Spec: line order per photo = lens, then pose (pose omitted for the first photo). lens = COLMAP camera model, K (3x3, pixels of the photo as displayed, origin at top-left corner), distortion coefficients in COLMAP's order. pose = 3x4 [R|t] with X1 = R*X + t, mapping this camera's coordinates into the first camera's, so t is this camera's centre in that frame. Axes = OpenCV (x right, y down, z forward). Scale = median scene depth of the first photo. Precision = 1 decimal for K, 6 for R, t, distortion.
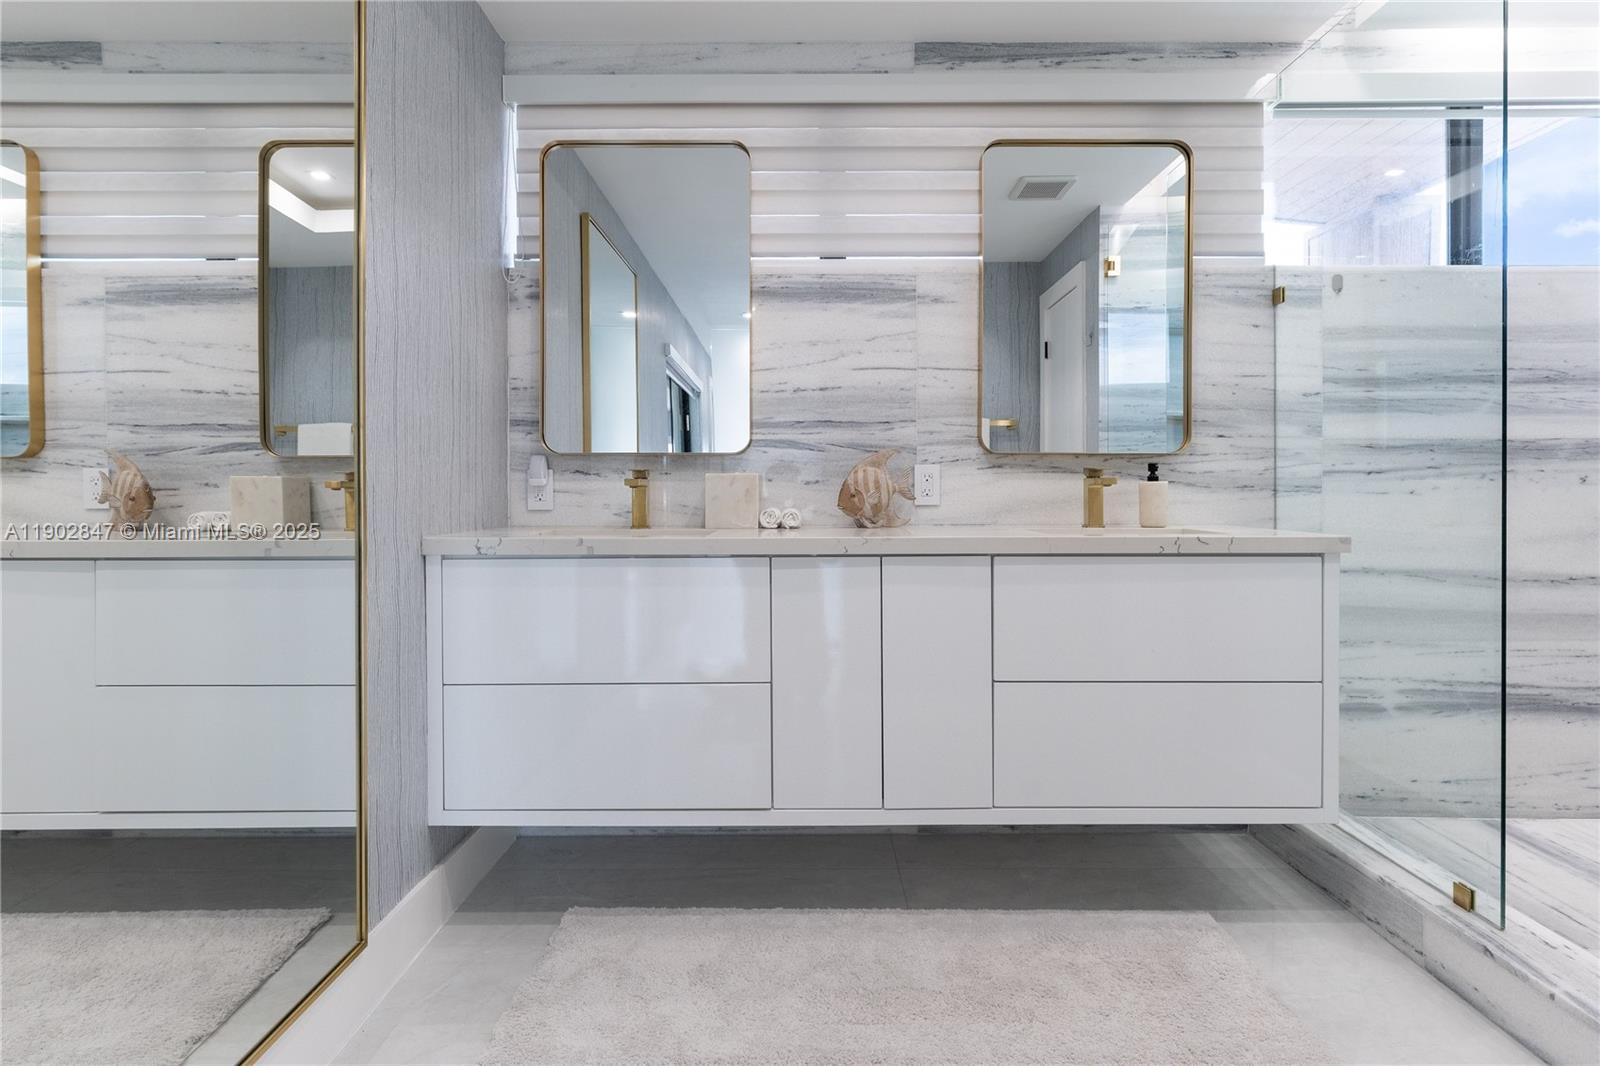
lens RADIAL K [[865.5, 0, 780.9], [0, 865.5, 493.4], [0, 0, 1]] dist [-0.000442, -0.000441]
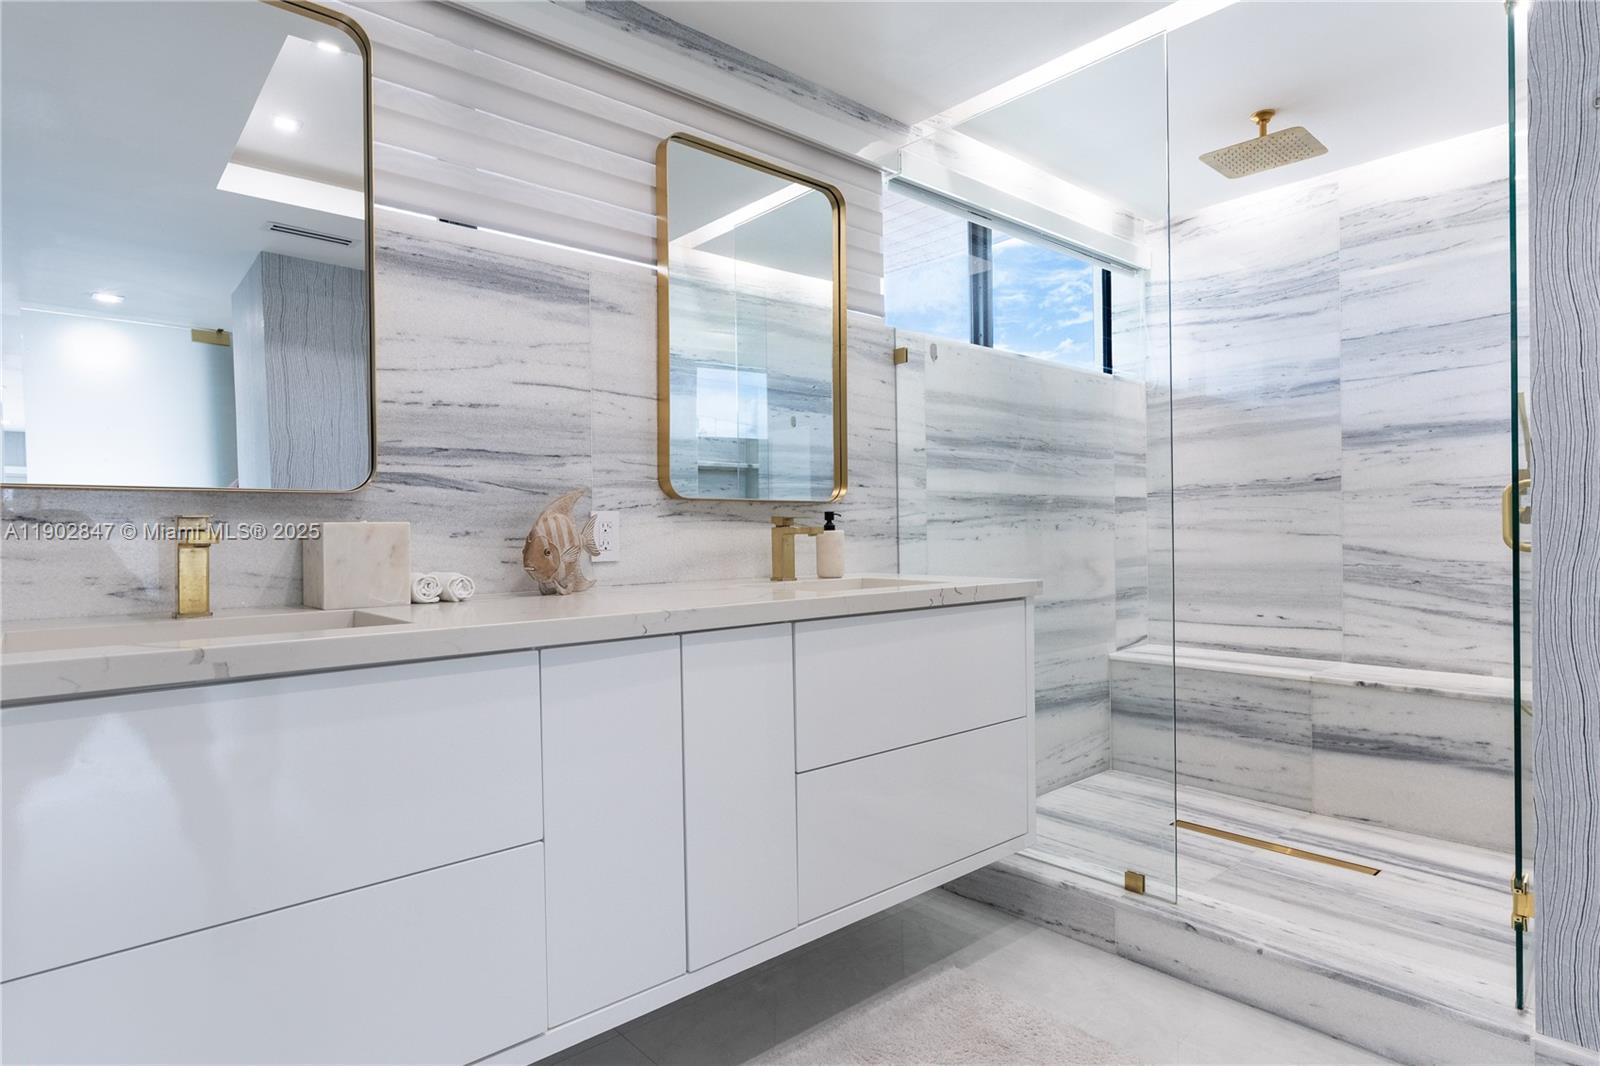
lens RADIAL K [[865.5, 0, 799.4], [0, 865.5, 532.0], [0, 0, 1]] dist [-0.000442, -0.000441]
pose [[0.755759, -0.007302, 0.654809, -0.220645], [0.013549, 0.999898, -0.004487, -0.007815], [-0.654709, 0.012263, 0.755781, 0.275935]]
